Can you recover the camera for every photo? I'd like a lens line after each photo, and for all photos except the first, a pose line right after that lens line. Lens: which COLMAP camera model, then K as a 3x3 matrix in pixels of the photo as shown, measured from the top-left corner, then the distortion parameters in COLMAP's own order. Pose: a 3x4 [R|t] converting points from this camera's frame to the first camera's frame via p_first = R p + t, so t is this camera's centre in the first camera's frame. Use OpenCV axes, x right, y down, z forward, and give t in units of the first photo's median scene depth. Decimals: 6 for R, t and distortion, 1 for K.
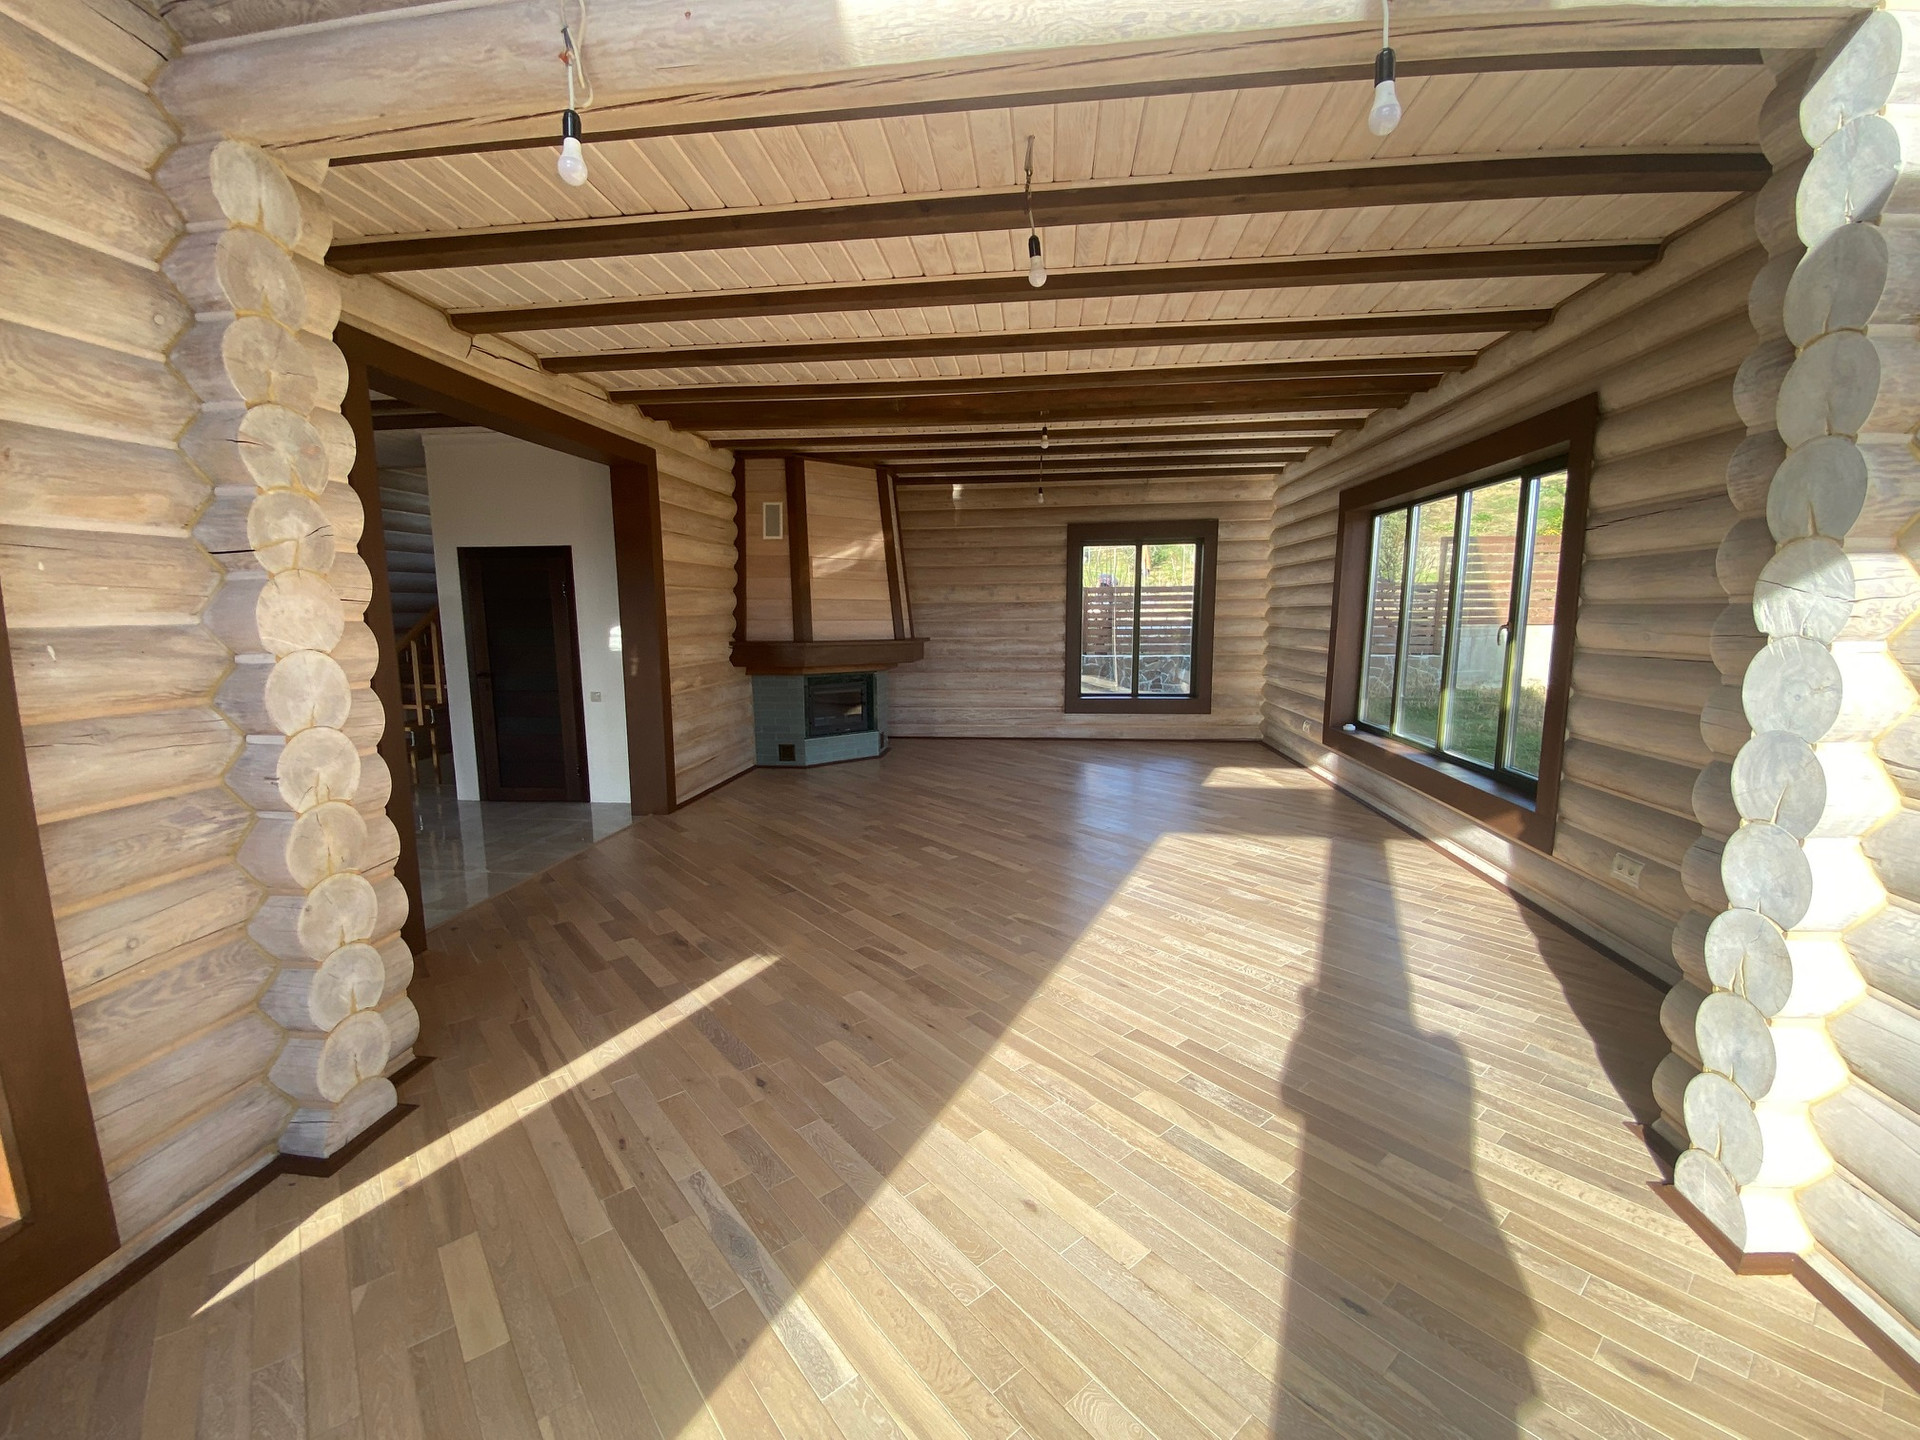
lens RADIAL K [[803.7, 0, 948.6], [0, 803.7, 725.6], [0, 0, 1]] dist [-0.000756, -0.014035]
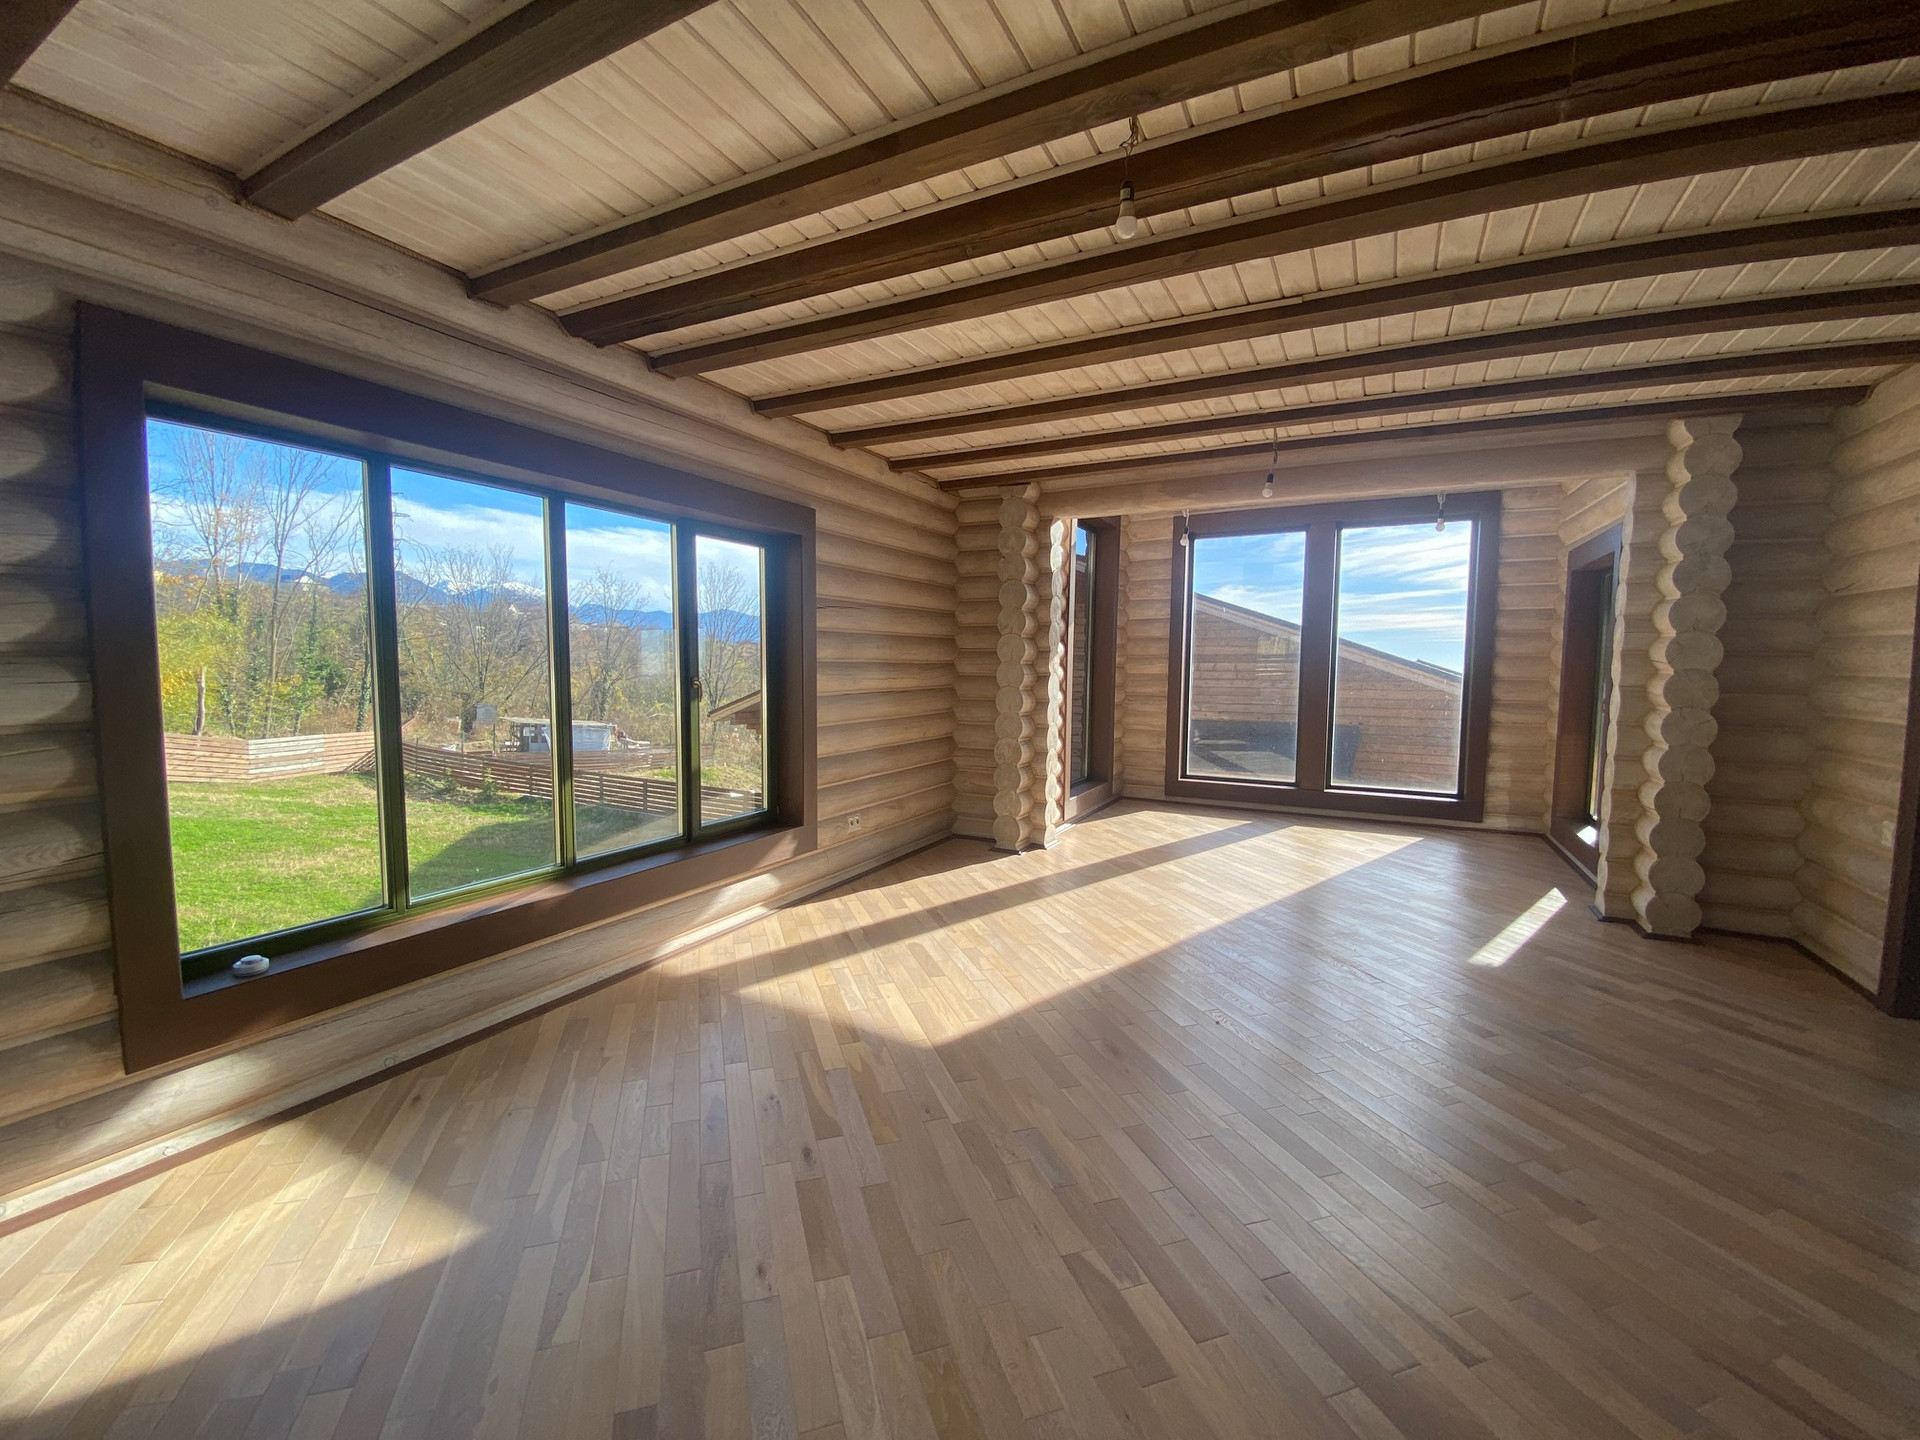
lens RADIAL K [[803.7, 0, 948.6], [0, 803.7, 725.6], [0, 0, 1]] dist [-0.000756, -0.014035]
pose [[-0.925547, -0.030641, 0.377390, 0.049147], [0.058092, 0.973428, 0.221504, -0.319918], [-0.374149, 0.226936, -0.899173, 2.061546]]
